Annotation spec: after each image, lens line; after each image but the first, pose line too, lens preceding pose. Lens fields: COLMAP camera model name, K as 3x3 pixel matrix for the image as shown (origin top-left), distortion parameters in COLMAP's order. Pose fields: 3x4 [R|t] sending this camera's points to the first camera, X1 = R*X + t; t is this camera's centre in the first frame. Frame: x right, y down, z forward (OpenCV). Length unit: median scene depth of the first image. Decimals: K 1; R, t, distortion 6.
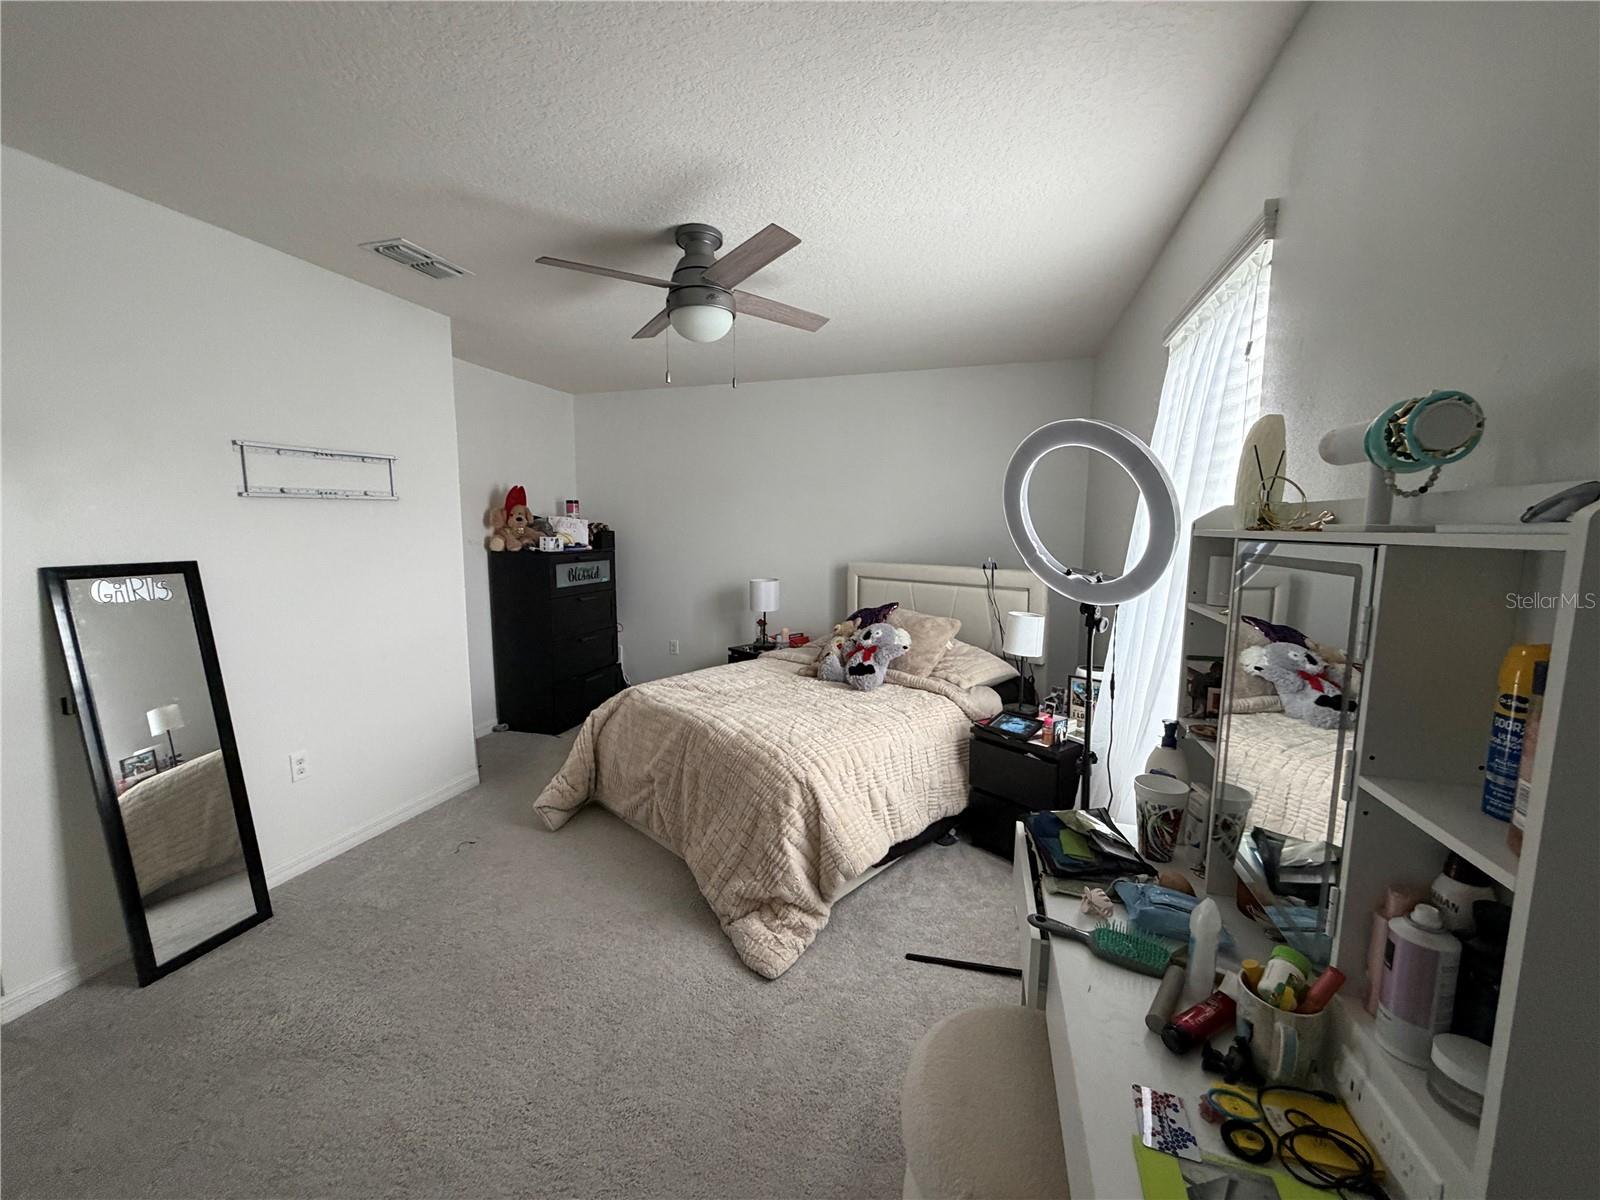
lens RADIAL K [[626.7, 0, 798.6], [0, 626.7, 601.3], [0, 0, 1]] dist [0.000214, -0.000008]
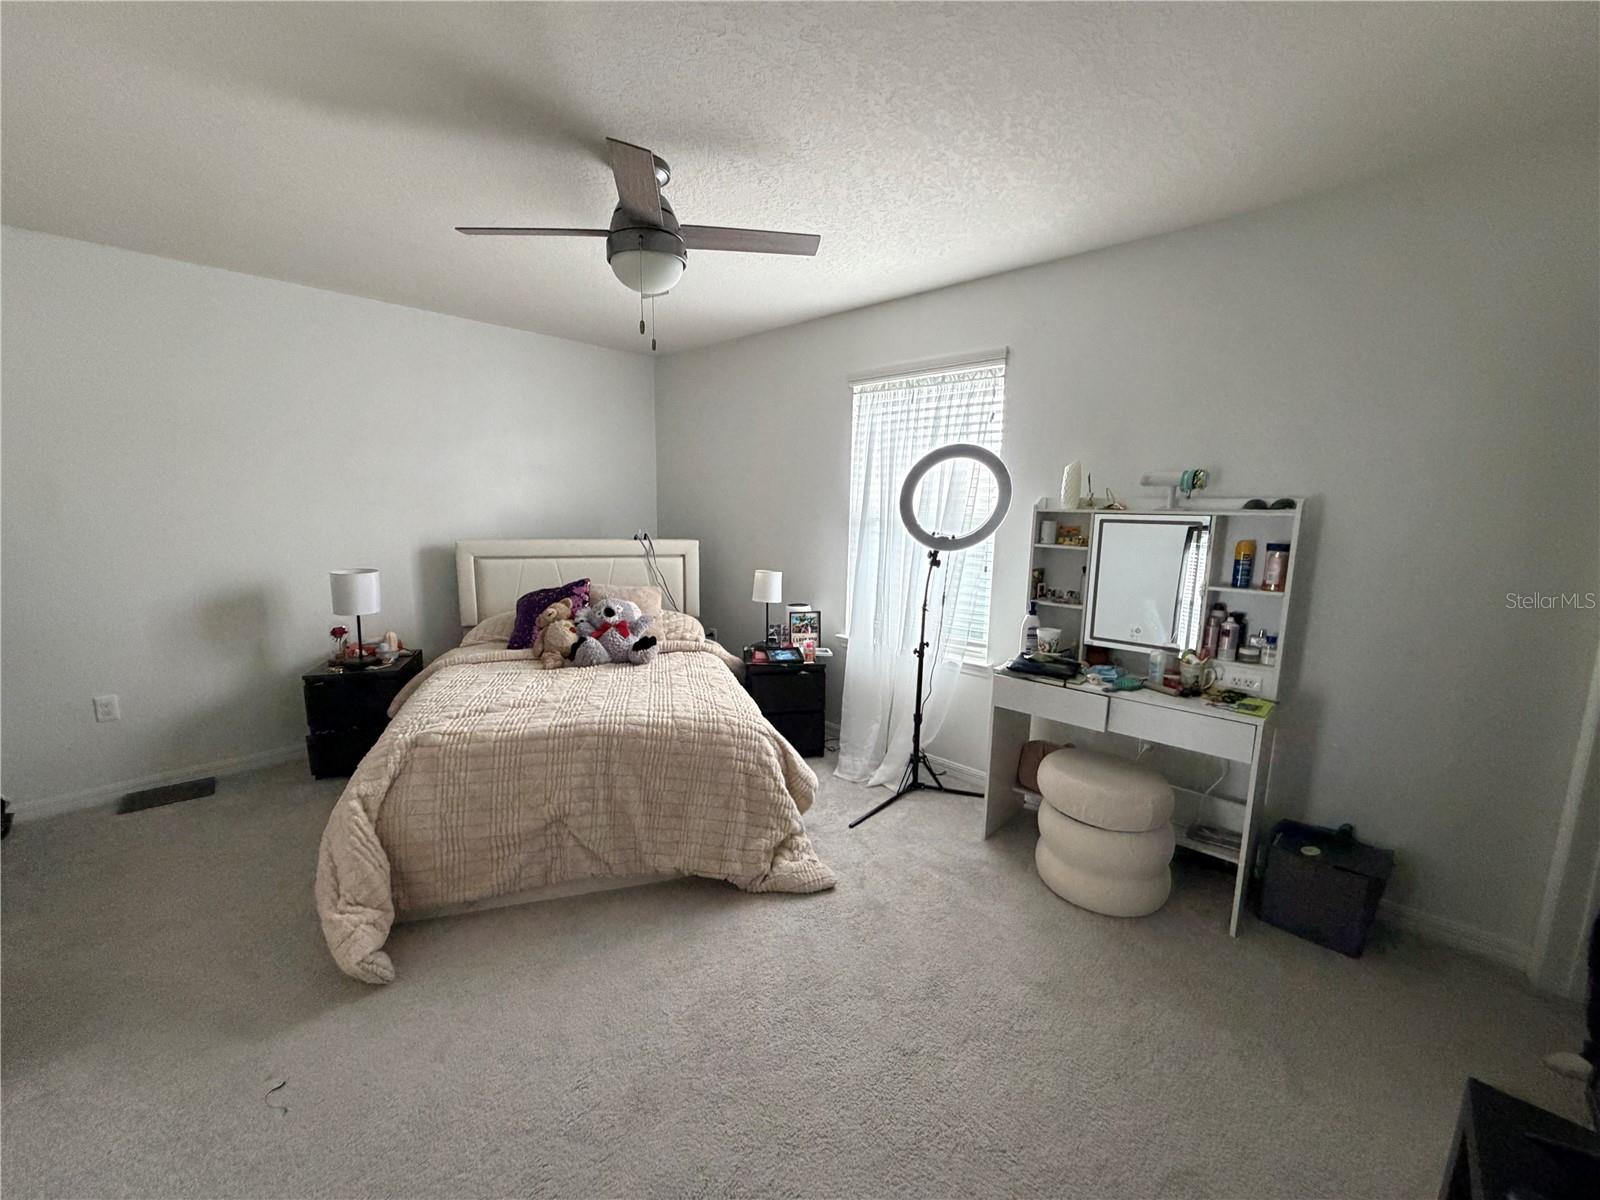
lens RADIAL K [[626.7, 0, 800.1], [0, 626.7, 601.8], [0, 0, 1]] dist [0.000214, -0.000008]
pose [[0.453458, -0.130566, 0.881662, -0.815572], [0.089938, 0.990866, 0.100481, -0.043669], [-0.886728, 0.033731, 0.461058, 0.380376]]
